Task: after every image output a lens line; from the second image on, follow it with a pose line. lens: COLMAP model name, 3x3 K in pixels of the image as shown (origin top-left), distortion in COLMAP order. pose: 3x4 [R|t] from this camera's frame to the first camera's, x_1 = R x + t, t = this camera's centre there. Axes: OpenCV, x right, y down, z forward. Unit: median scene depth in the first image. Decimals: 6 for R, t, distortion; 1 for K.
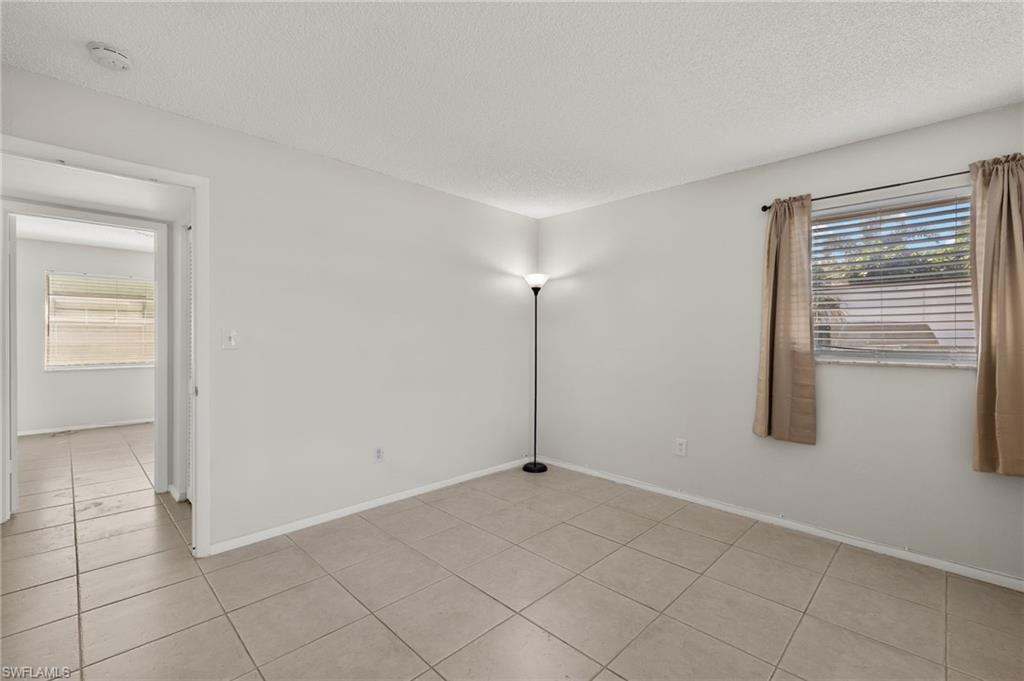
lens RADIAL K [[439.1, 0, 515.5], [0, 439.1, 341.6], [0, 0, 1]] dist [0.000931, -0.000177]
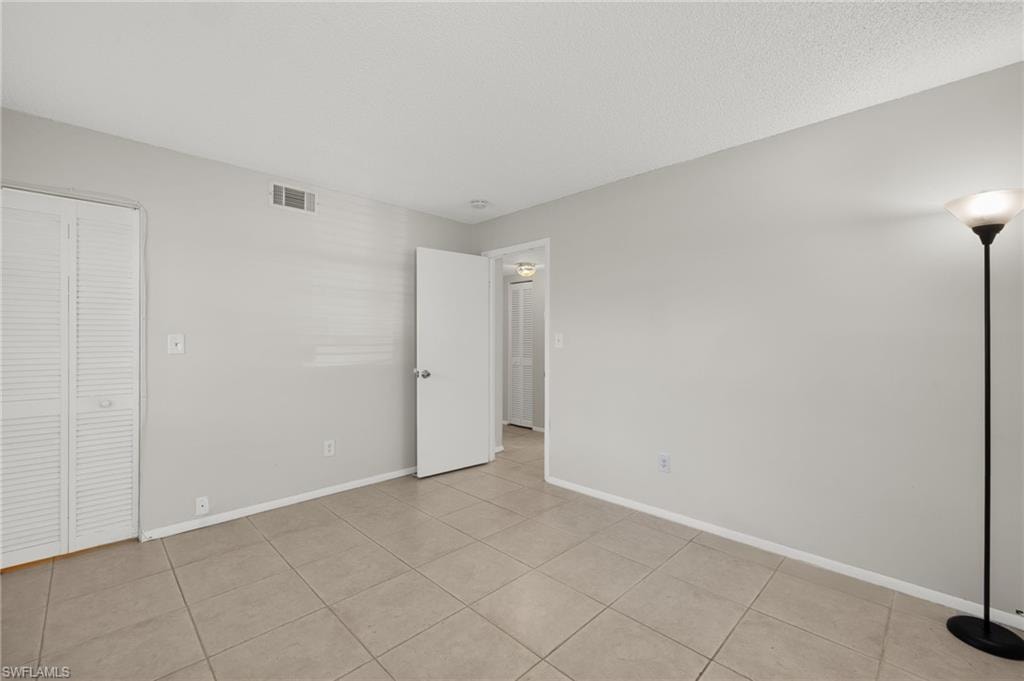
lens RADIAL K [[430.8, 0, 515.1], [0, 430.8, 340.7], [0, 0, 1]] dist [-0.000732, -0.000754]
pose [[-0.009404, 0.000178, -0.999956, 0.656417], [-0.009128, 0.999958, 0.000264, -0.005360], [0.999914, 0.009130, -0.009402, 0.720890]]
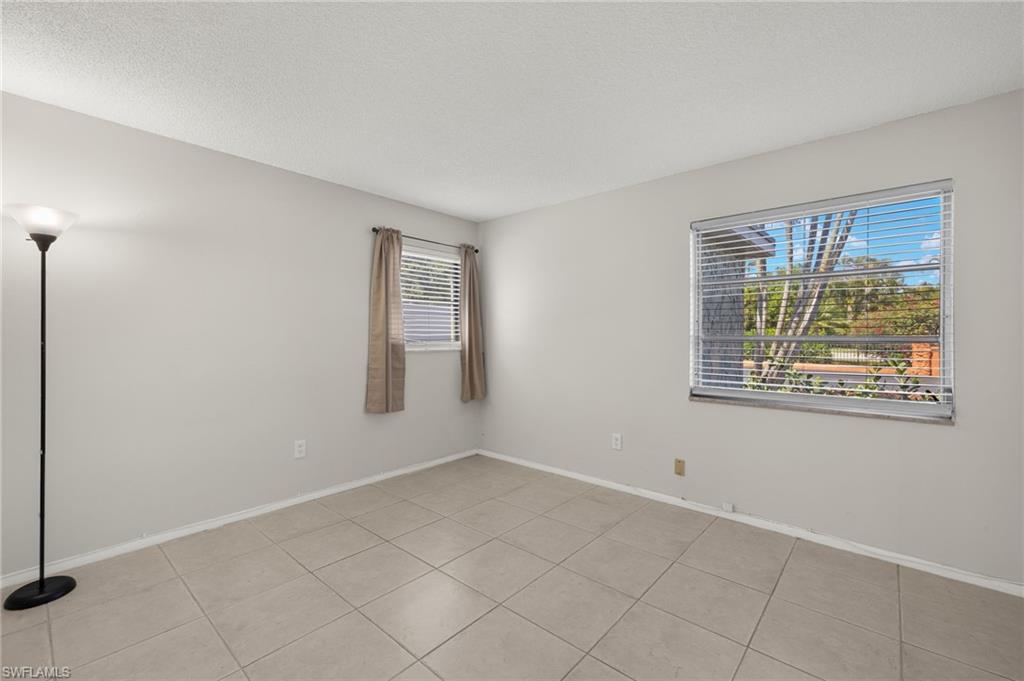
lens RADIAL K [[430.8, 0, 507.0], [0, 430.8, 332.1], [0, 0, 1]] dist [-0.000732, -0.000754]
pose [[-0.048234, 0.000930, 0.998836, -0.647507], [0.005283, 0.999986, -0.000676, -0.011221], [-0.998822, 0.005244, -0.048238, 0.663719]]
